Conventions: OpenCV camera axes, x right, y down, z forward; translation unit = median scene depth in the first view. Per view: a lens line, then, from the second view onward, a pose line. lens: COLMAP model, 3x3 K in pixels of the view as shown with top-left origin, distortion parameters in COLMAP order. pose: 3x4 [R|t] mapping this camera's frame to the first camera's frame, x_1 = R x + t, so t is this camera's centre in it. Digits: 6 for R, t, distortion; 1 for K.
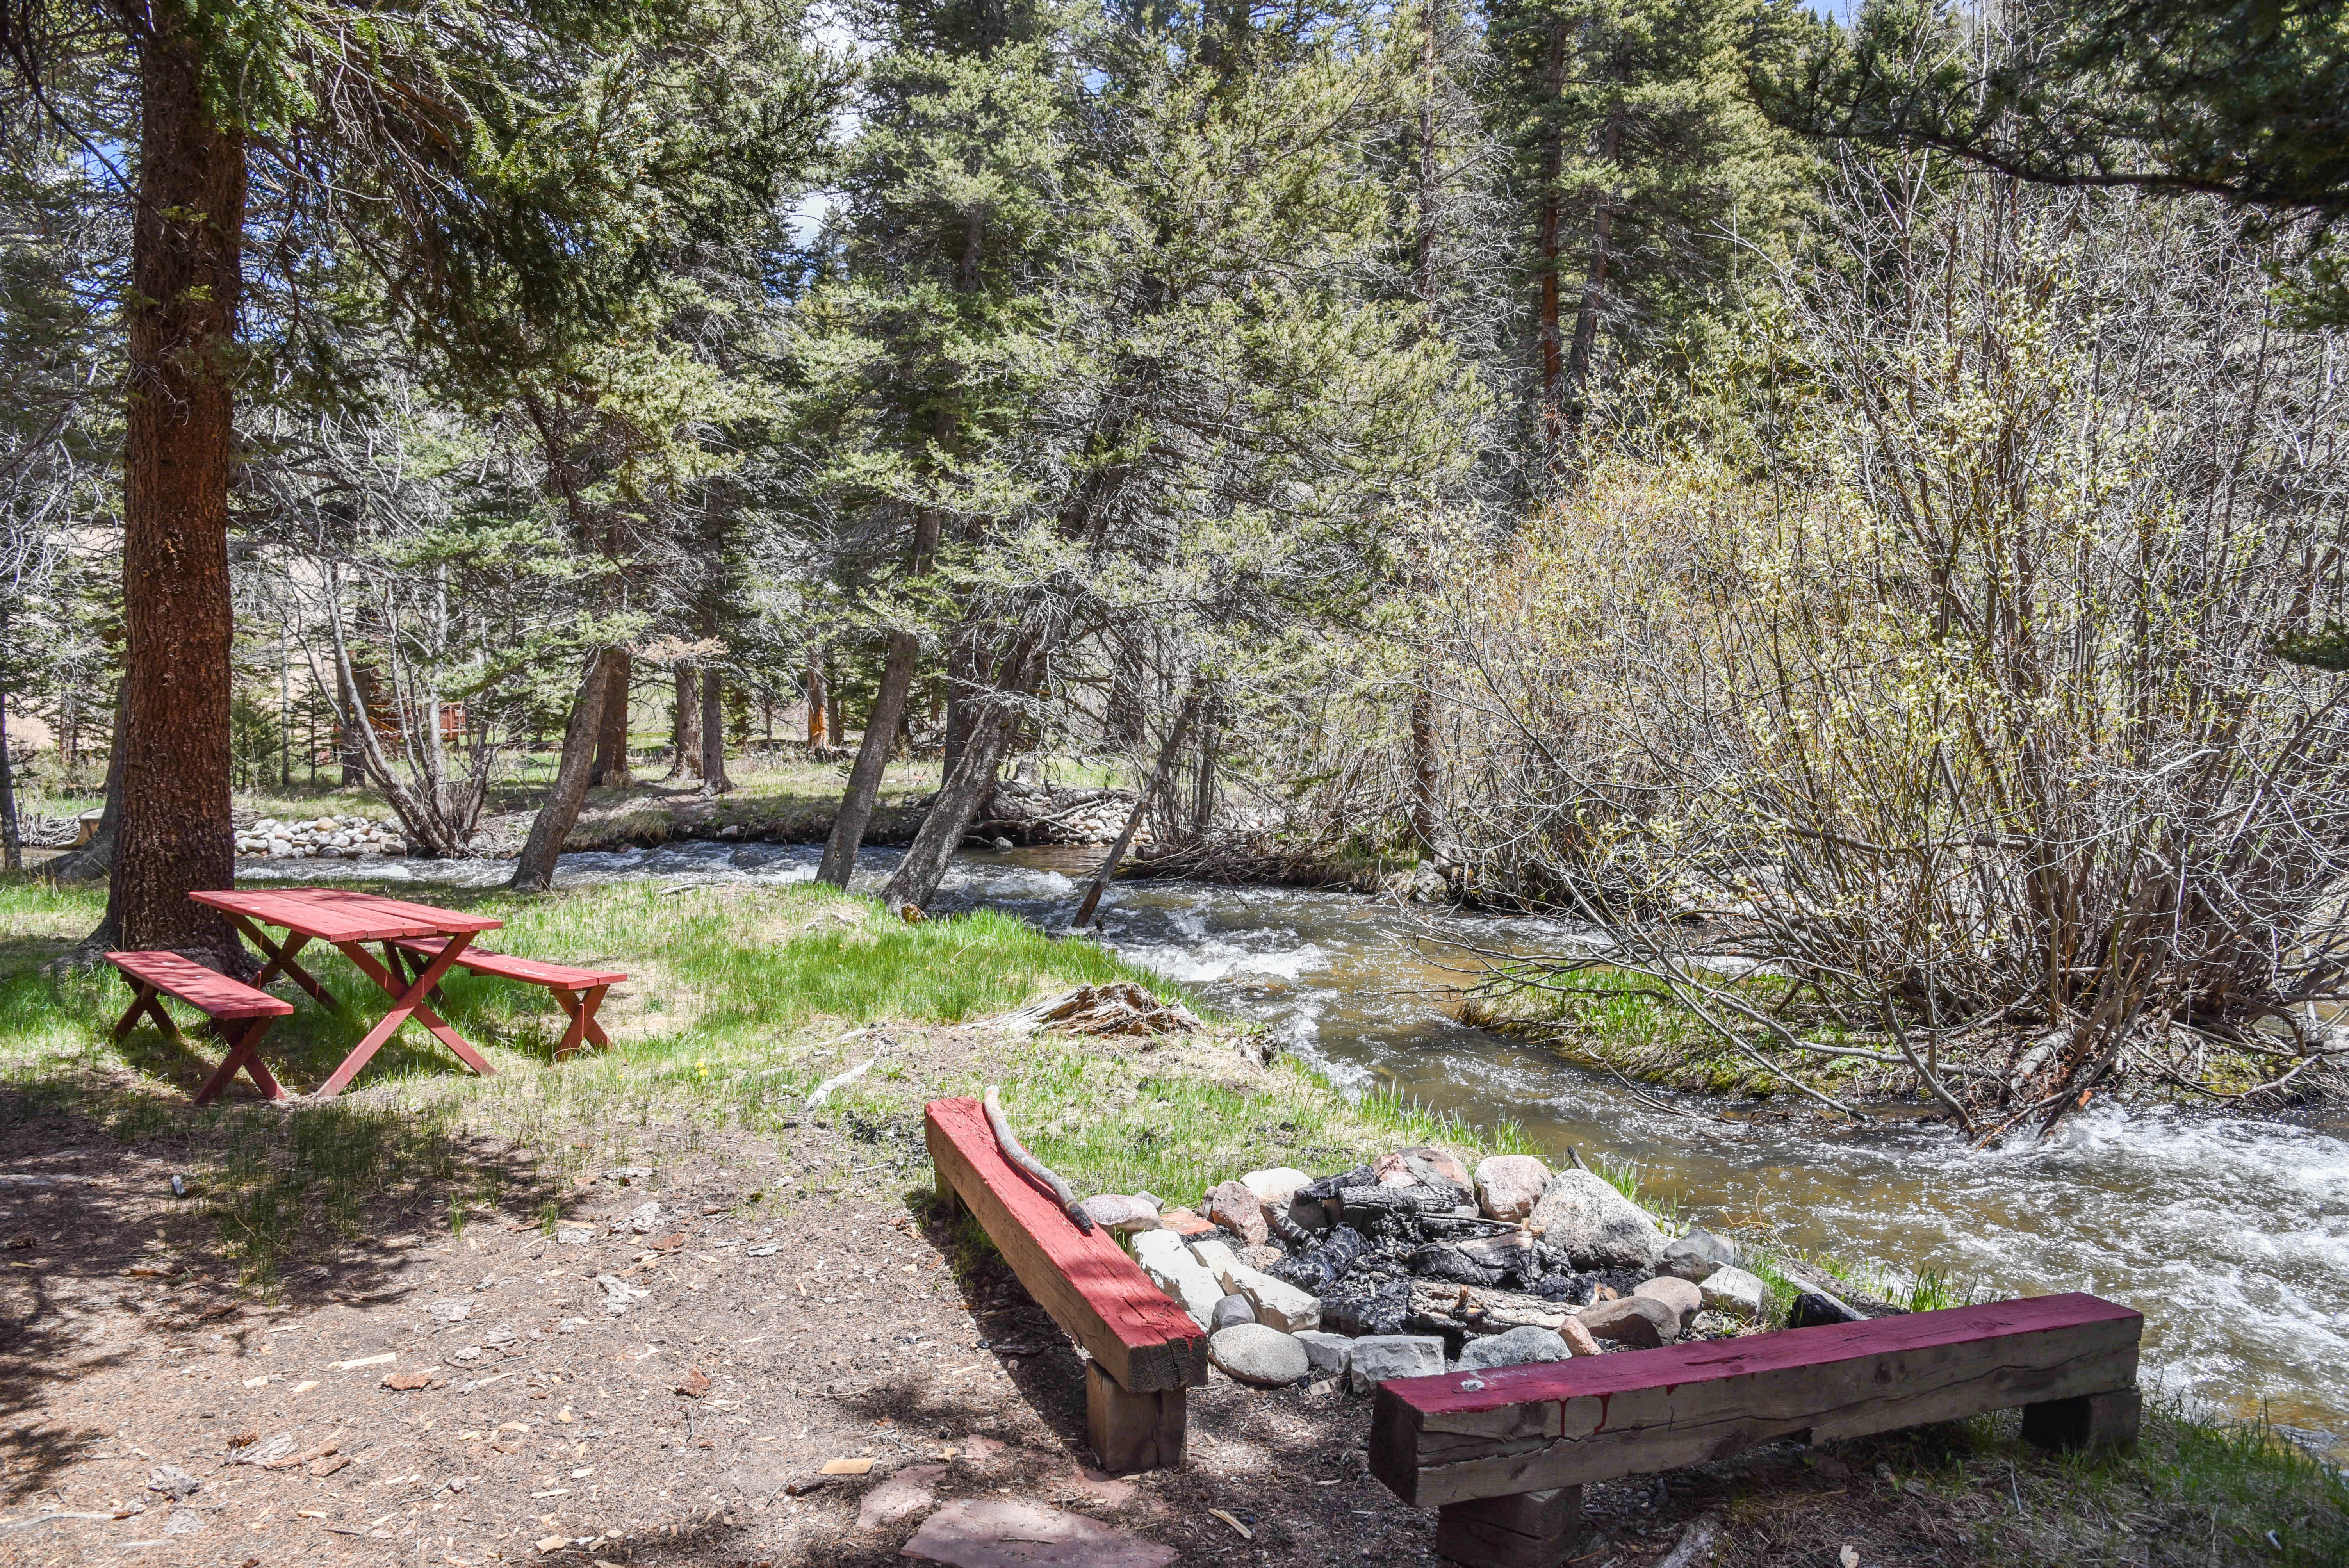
lens RADIAL K [[1613.7, 0, 1218.6], [0, 1613.7, 782.0], [0, 0, 1]] dist [-0.117978, 0.069518]
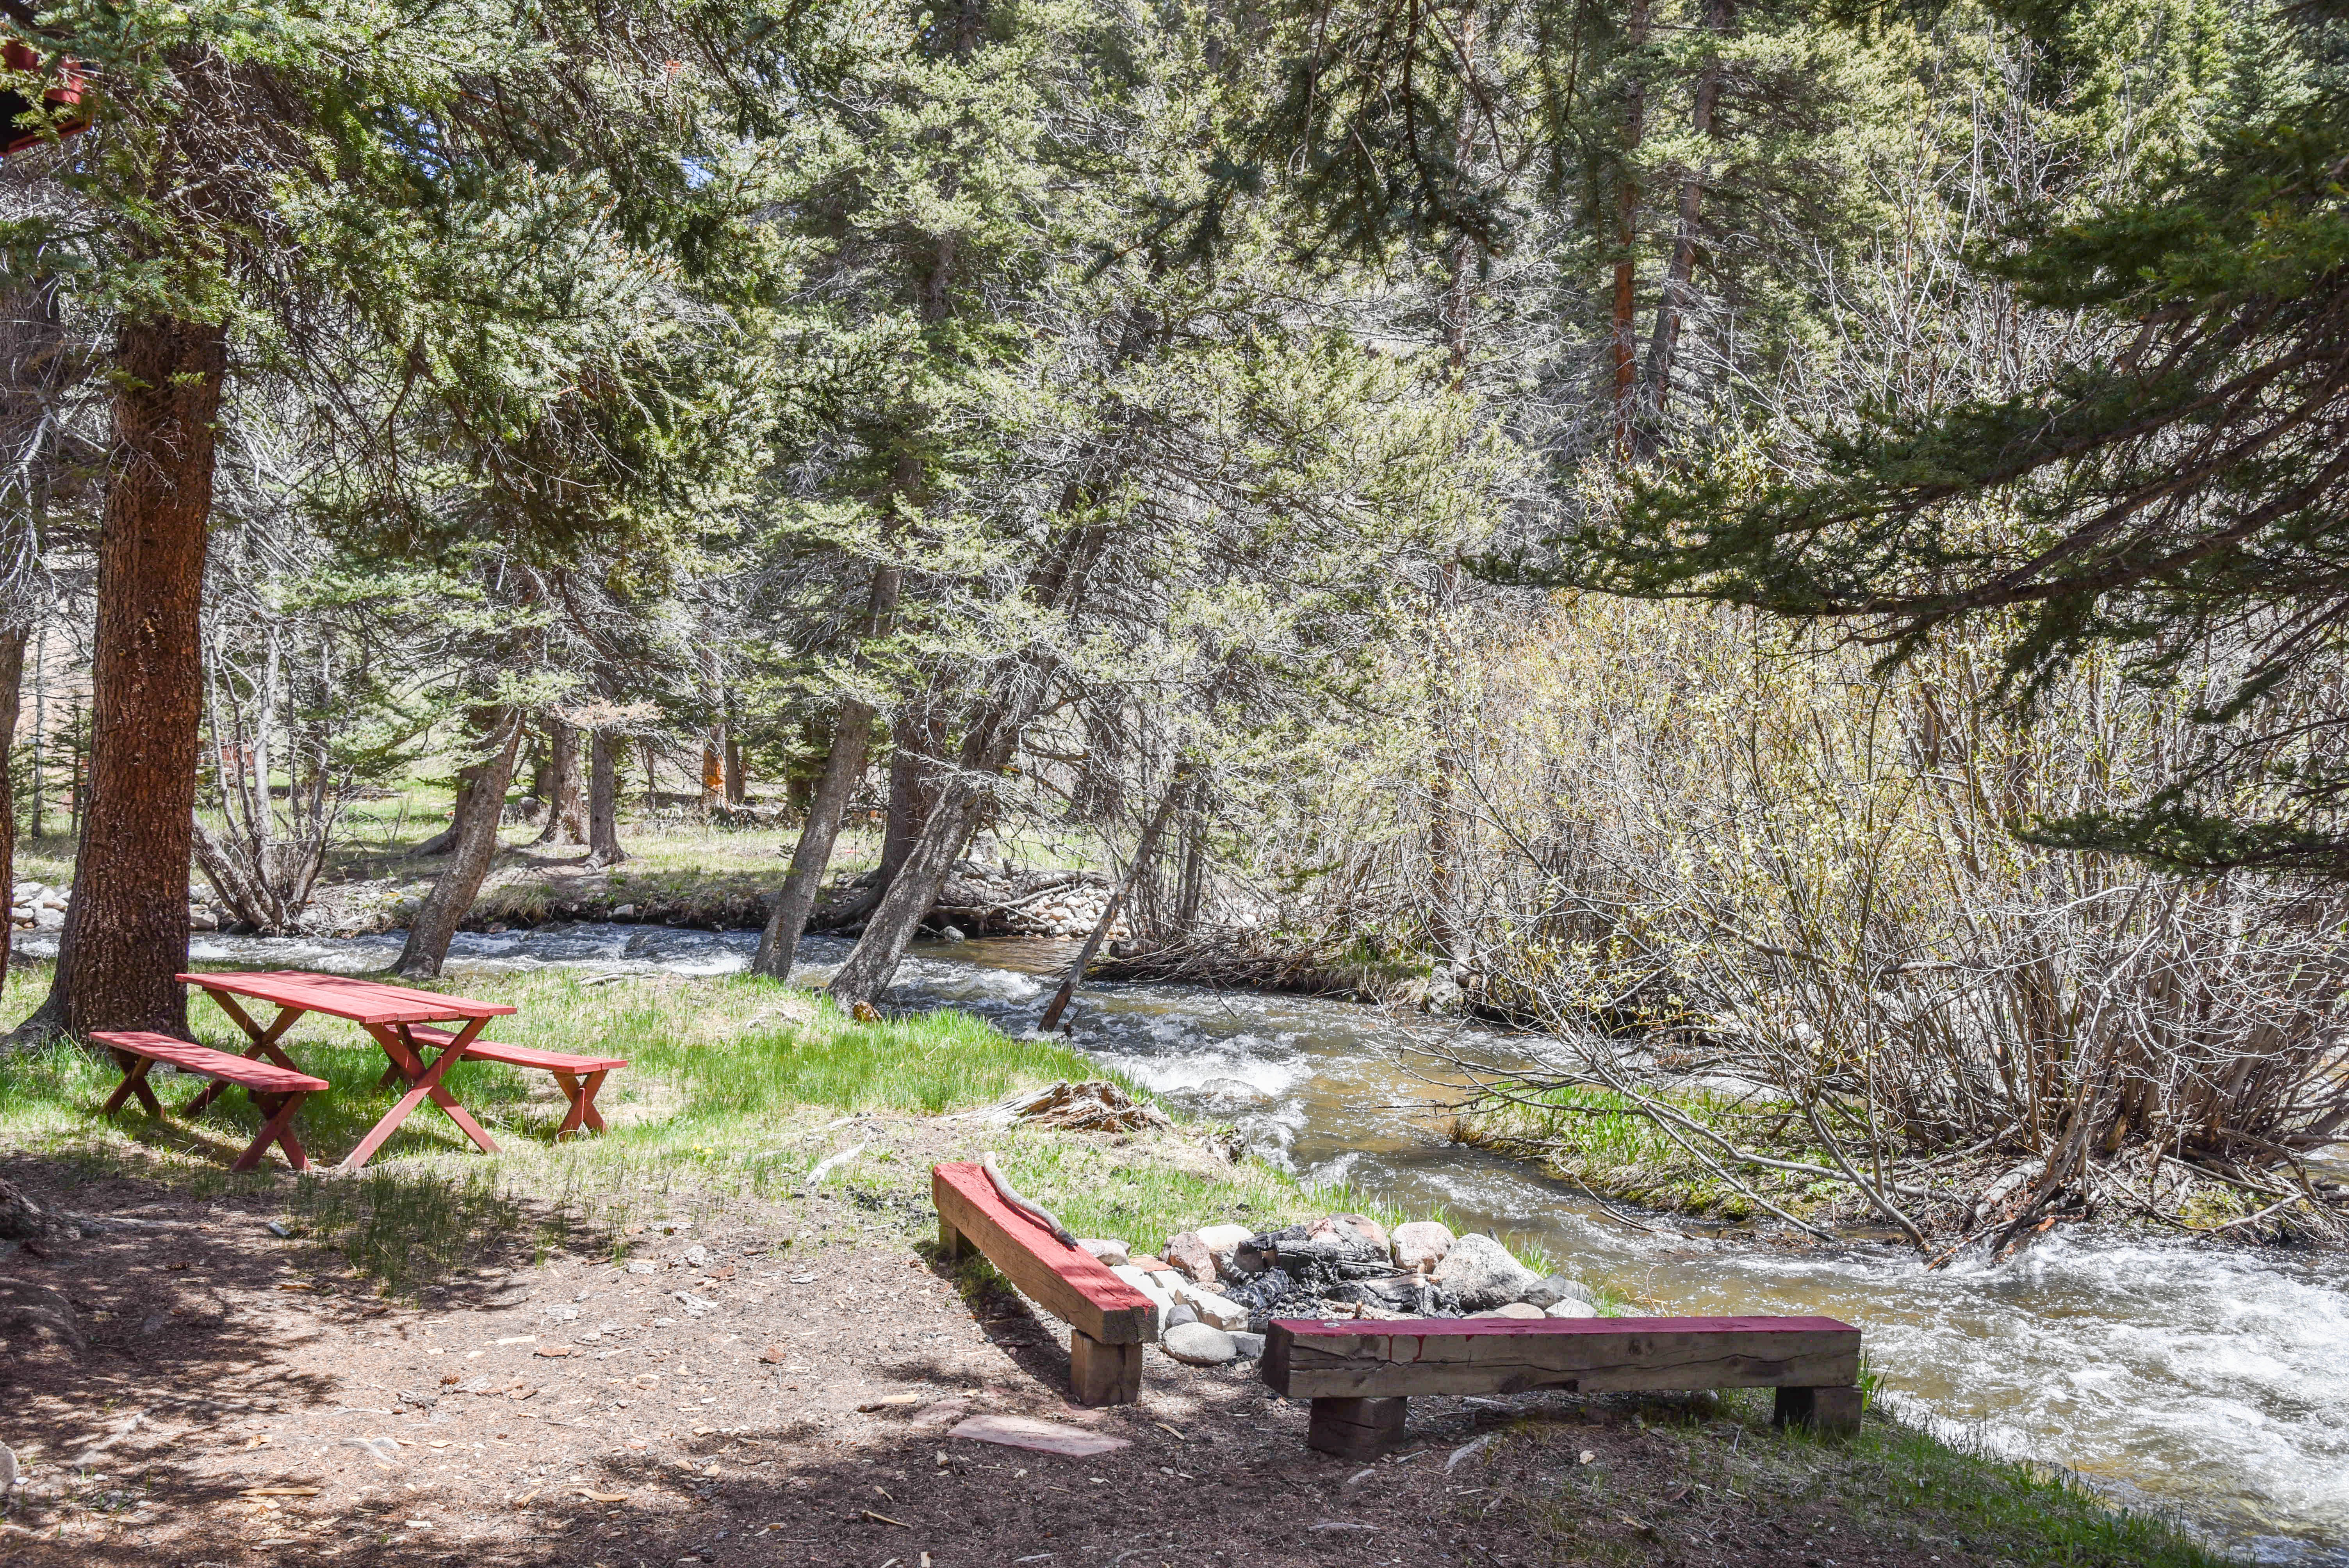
lens RADIAL K [[2212.2, 0, 1174.5], [0, 2212.2, 784.0], [0, 0, 1]] dist [-0.001854, 0.011259]
pose [[0.999481, 0.022964, -0.022570, 0.010677], [-0.023603, 0.999316, -0.028473, -0.016015], [0.021901, 0.028991, 0.999340, -0.256015]]
